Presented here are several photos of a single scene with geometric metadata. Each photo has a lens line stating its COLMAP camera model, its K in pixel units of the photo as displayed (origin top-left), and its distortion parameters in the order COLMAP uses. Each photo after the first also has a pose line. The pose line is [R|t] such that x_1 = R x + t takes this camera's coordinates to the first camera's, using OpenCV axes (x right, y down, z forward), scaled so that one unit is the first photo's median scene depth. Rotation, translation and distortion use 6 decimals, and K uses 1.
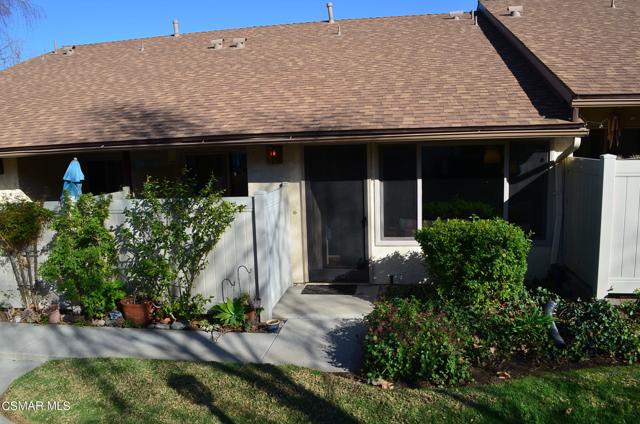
lens RADIAL K [[504.2, 0, 319.7], [0, 504.2, 211.0], [0, 0, 1]] dist [-0.083987, 0.017676]
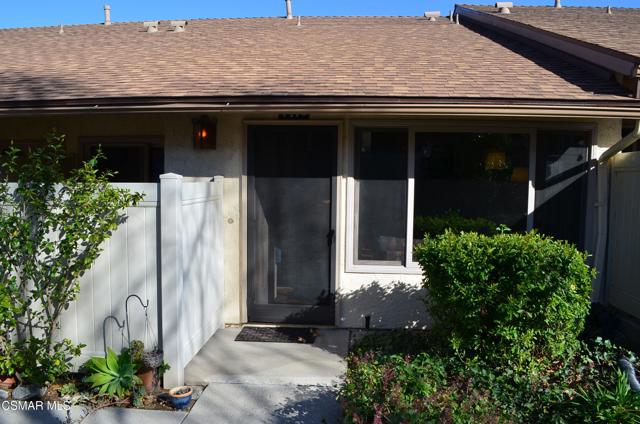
lens RADIAL K [[504.2, 0, 316.9], [0, 504.2, 212.8], [0, 0, 1]] dist [-0.083987, 0.017676]
pose [[0.994668, 0.037913, 0.095907, 0.002209], [-0.031222, 0.997035, -0.070330, 0.043029], [-0.098289, 0.066960, 0.992903, 0.358377]]
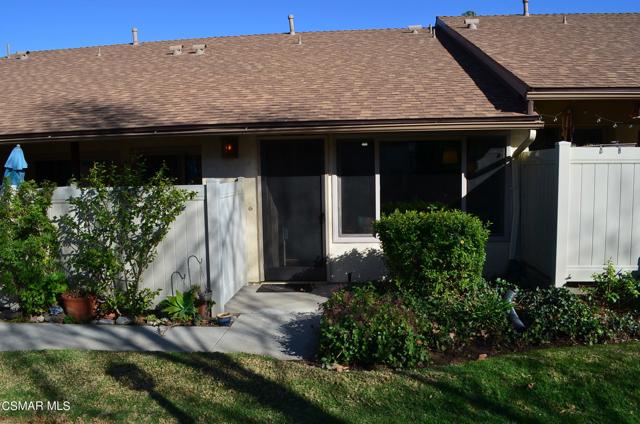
lens RADIAL K [[504.2, 0, 319.2], [0, 504.2, 210.5], [0, 0, 1]] dist [-0.083987, 0.017676]
pose [[0.997267, 0.006783, 0.073565, 0.013536], [-0.002833, 0.998555, -0.053662, 0.068580], [-0.073823, 0.053307, 0.995846, 0.030019]]
